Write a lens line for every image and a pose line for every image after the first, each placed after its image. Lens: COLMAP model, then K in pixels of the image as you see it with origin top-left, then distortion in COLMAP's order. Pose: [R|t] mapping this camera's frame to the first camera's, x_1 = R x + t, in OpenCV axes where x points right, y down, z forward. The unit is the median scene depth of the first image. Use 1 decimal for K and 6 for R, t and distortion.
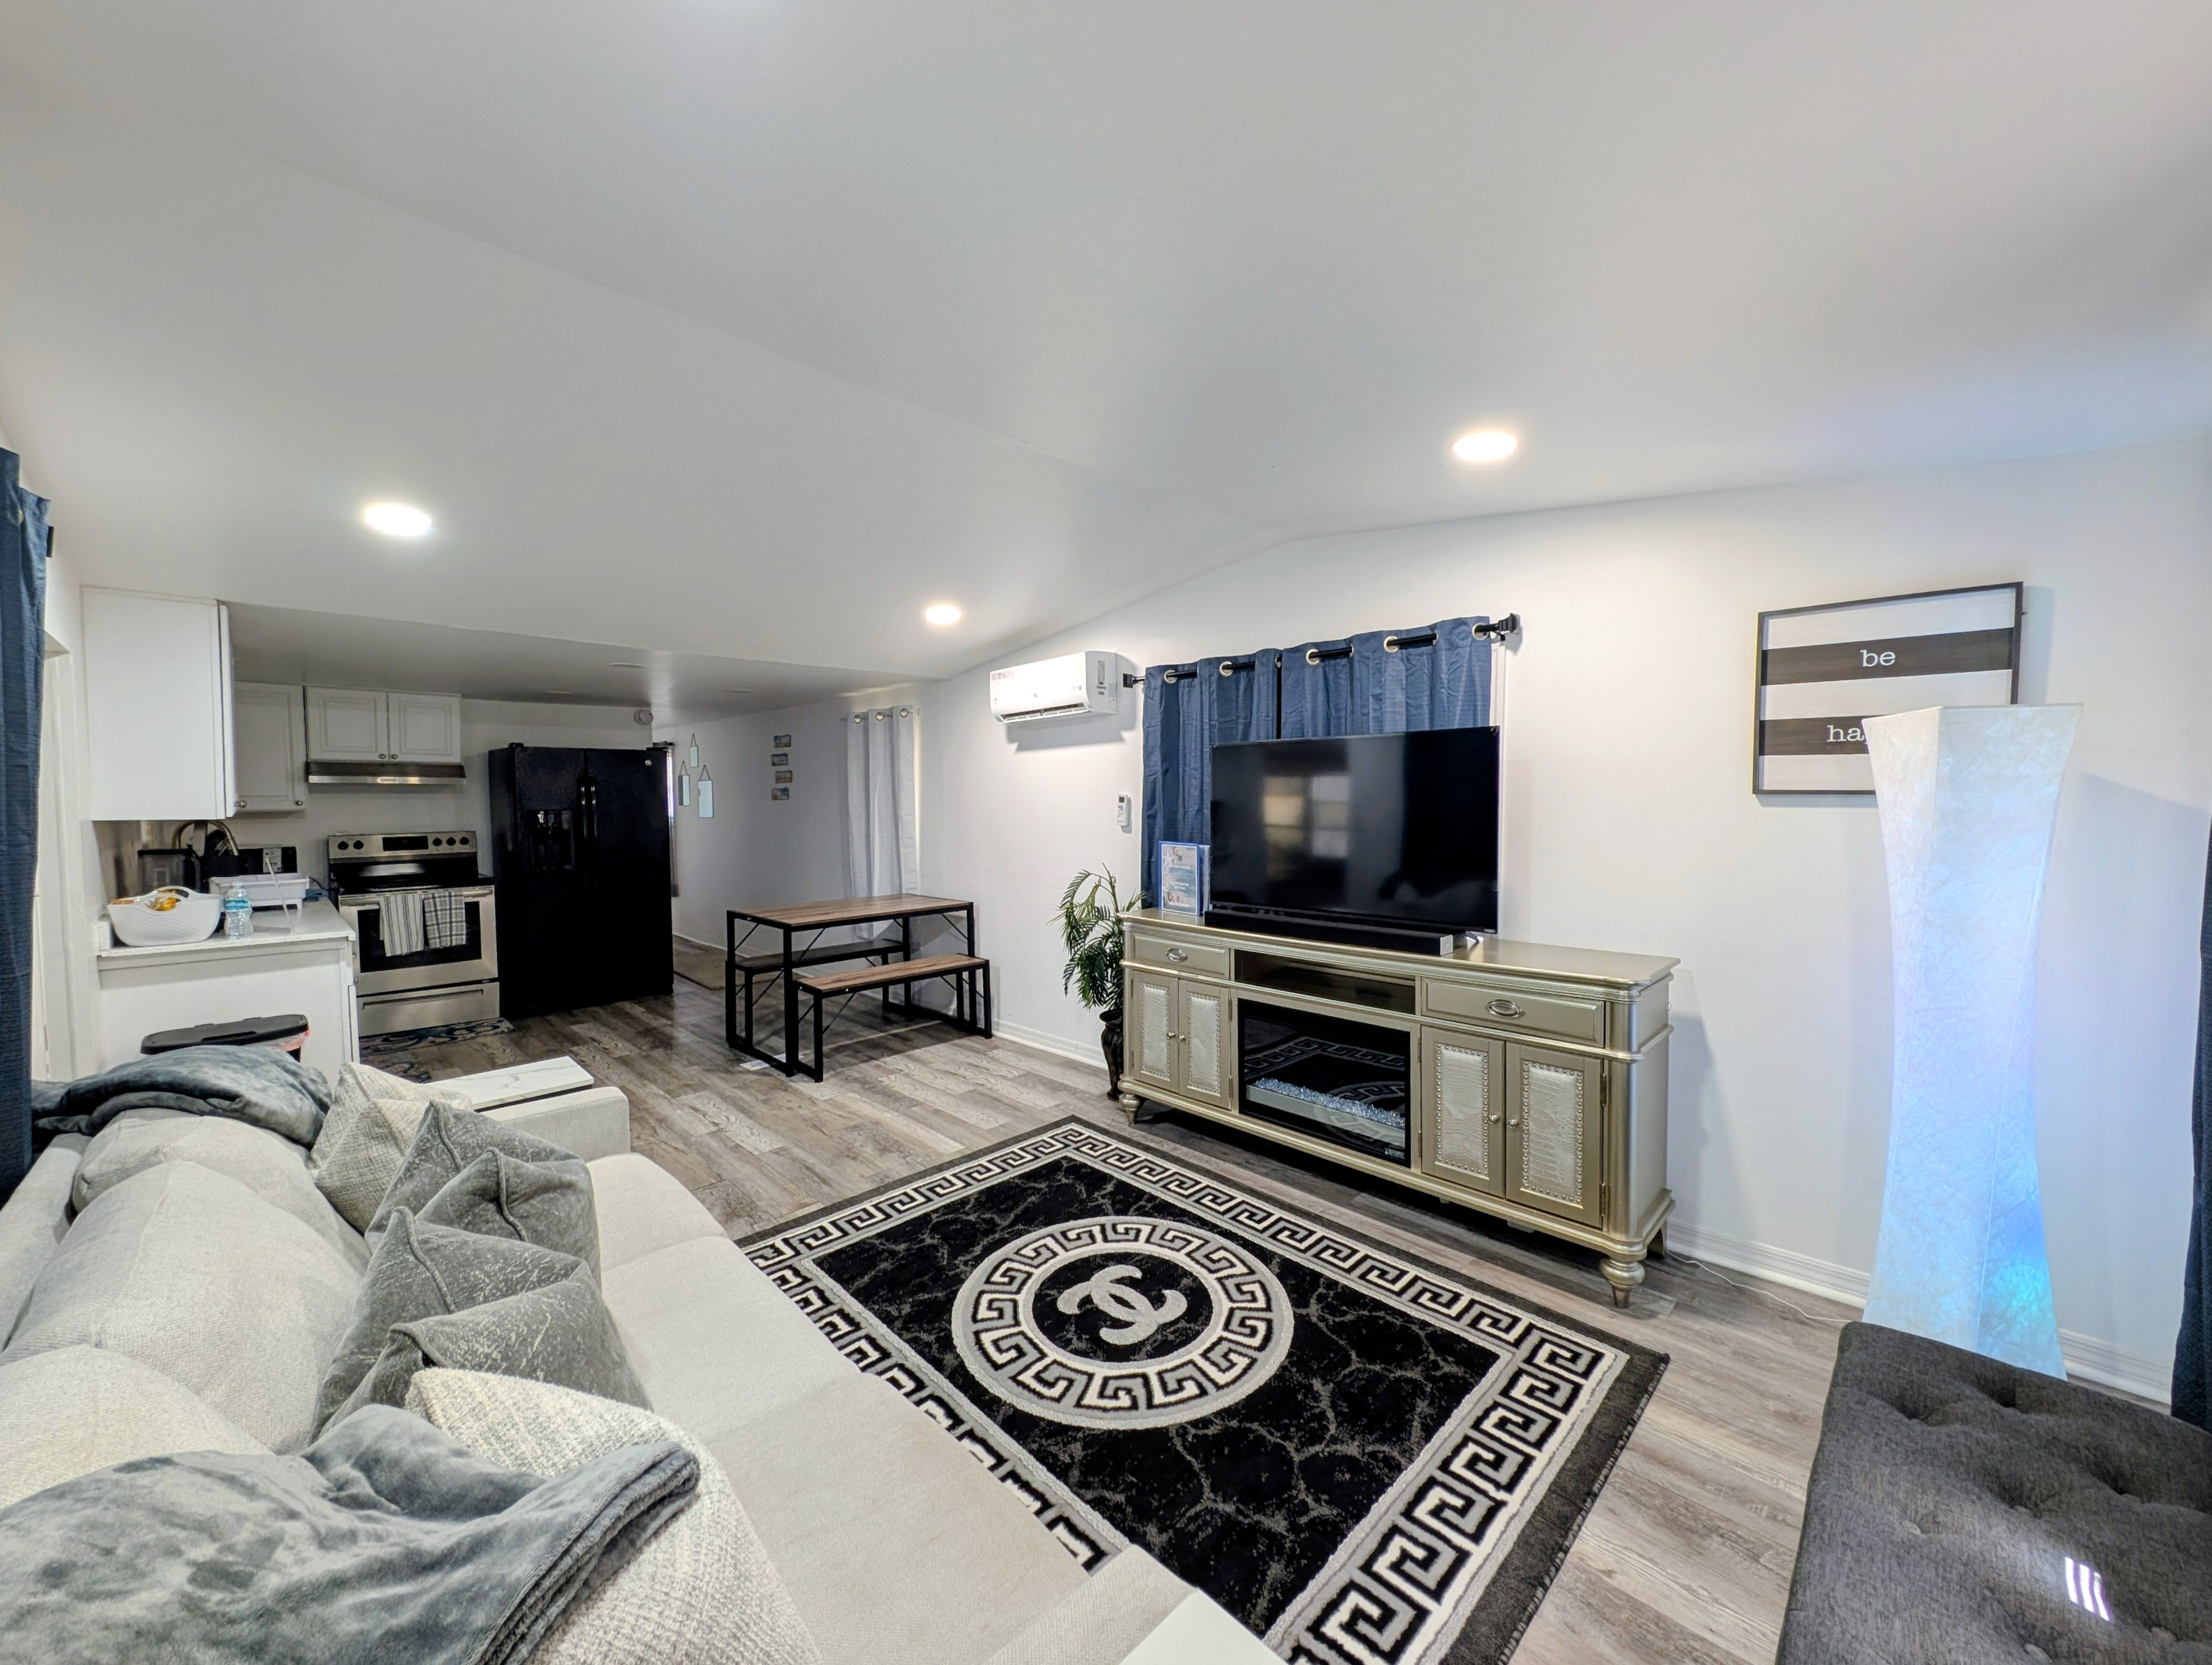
lens RADIAL K [[853.2, 0, 1097.7], [0, 853.2, 832.9], [0, 0, 1]] dist [0.005302, -0.002619]
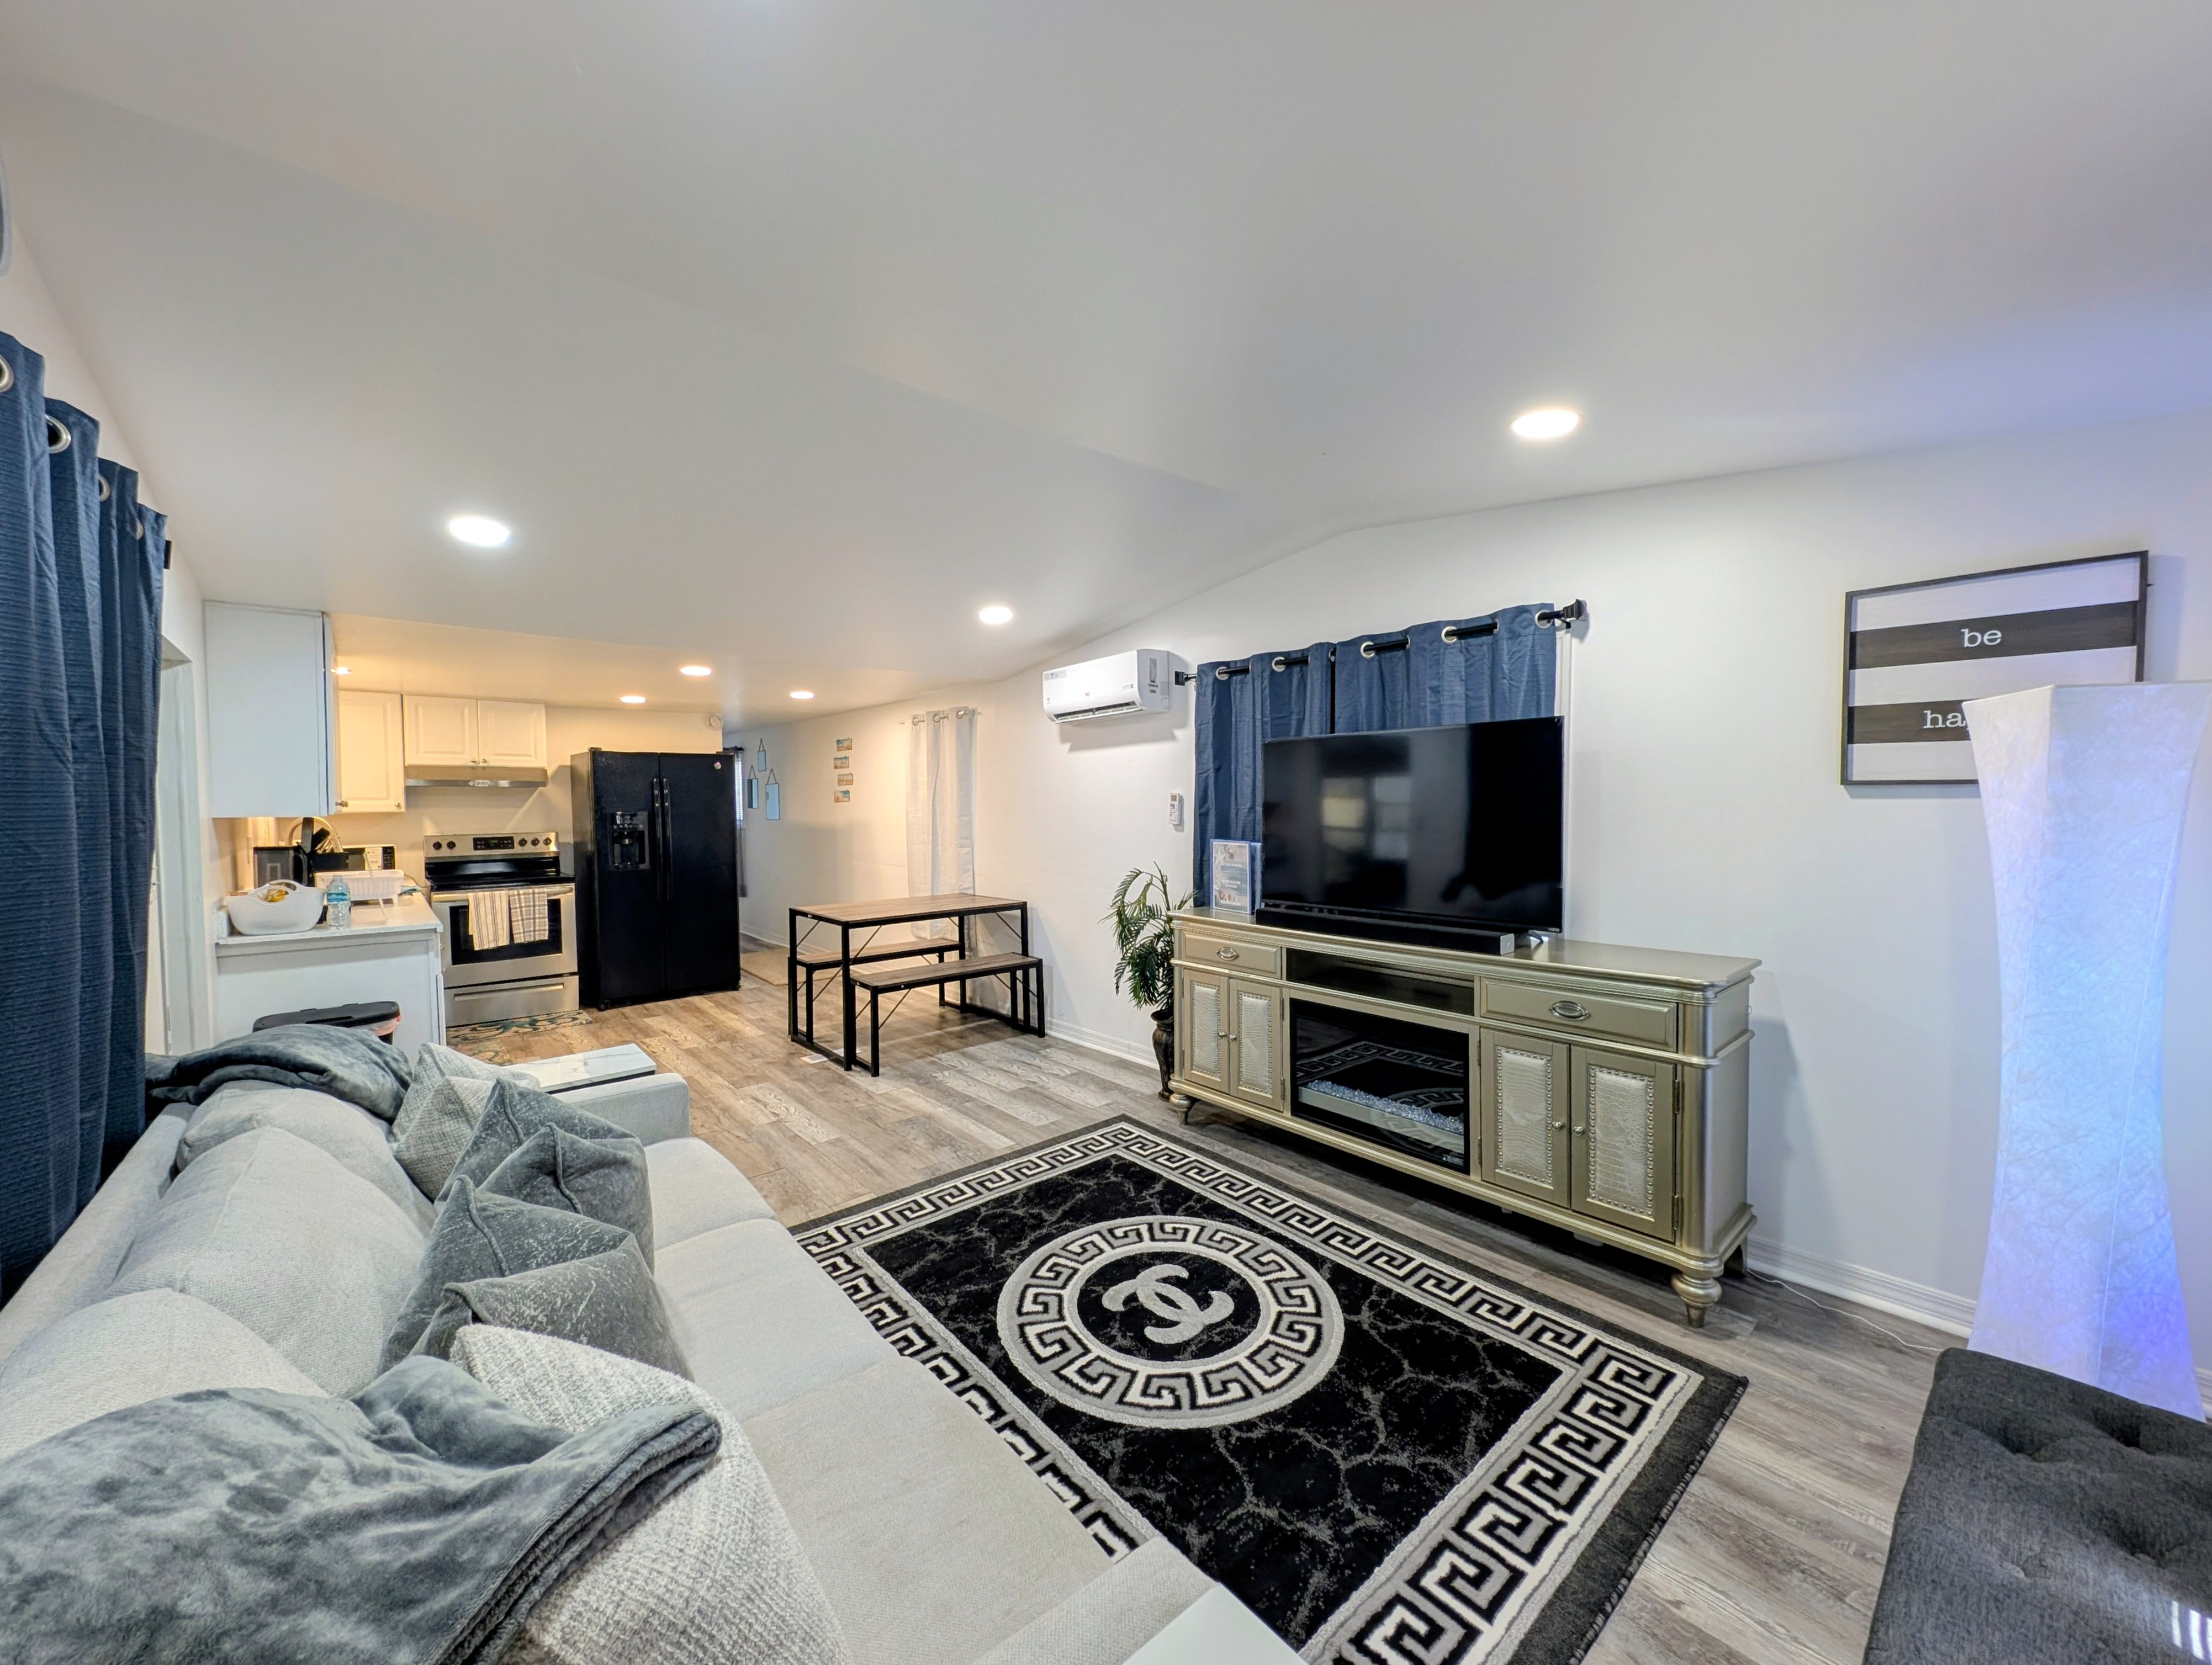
lens RADIAL K [[853.2, 0, 1097.0], [0, 853.2, 832.6], [0, 0, 1]] dist [0.005302, -0.002619]
pose [[0.997453, -0.000686, -0.071325, 0.017331], [0.000294, 0.999985, -0.005499, 0.011880], [0.071328, 0.005464, 0.997438, 0.004514]]
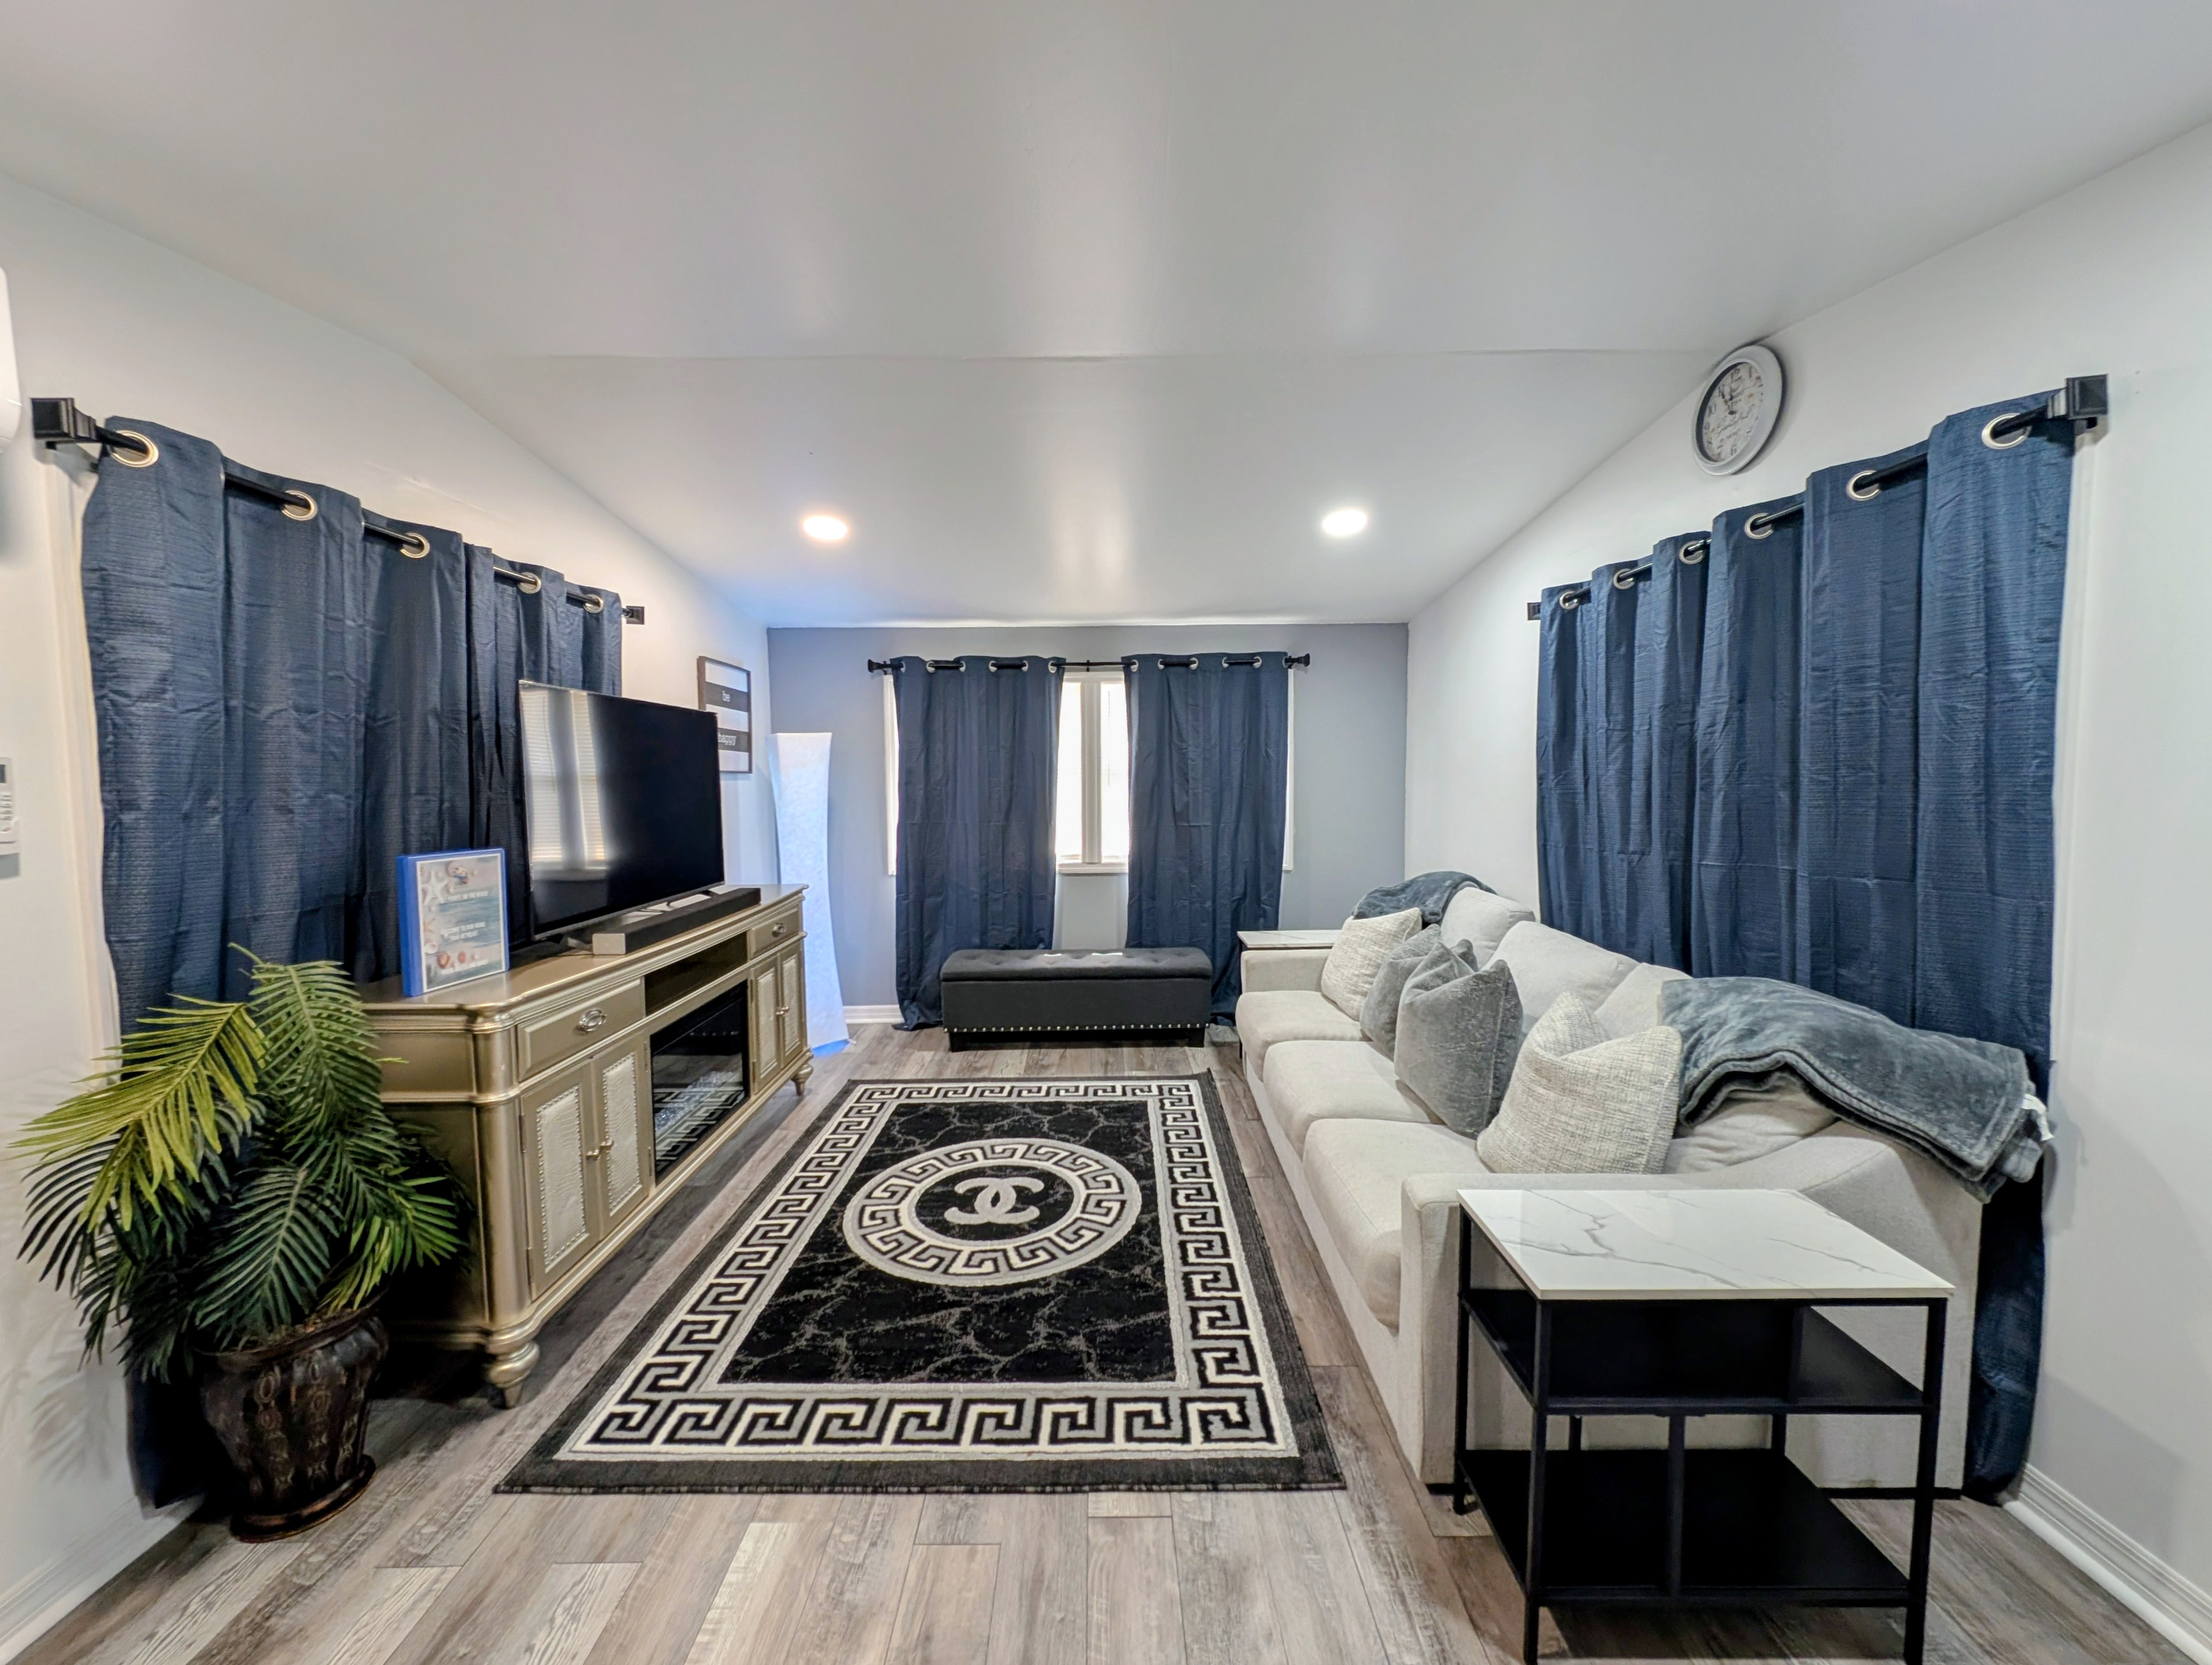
lens RADIAL K [[853.3, 0, 1111.9], [0, 853.3, 837.3], [0, 0, 1]] dist [0.005302, -0.002619]
pose [[-0.727156, -0.032094, 0.685722, -0.851766], [0.050005, 0.993776, 0.099539, -0.048324], [-0.684649, 0.106670, -0.721025, 1.646173]]
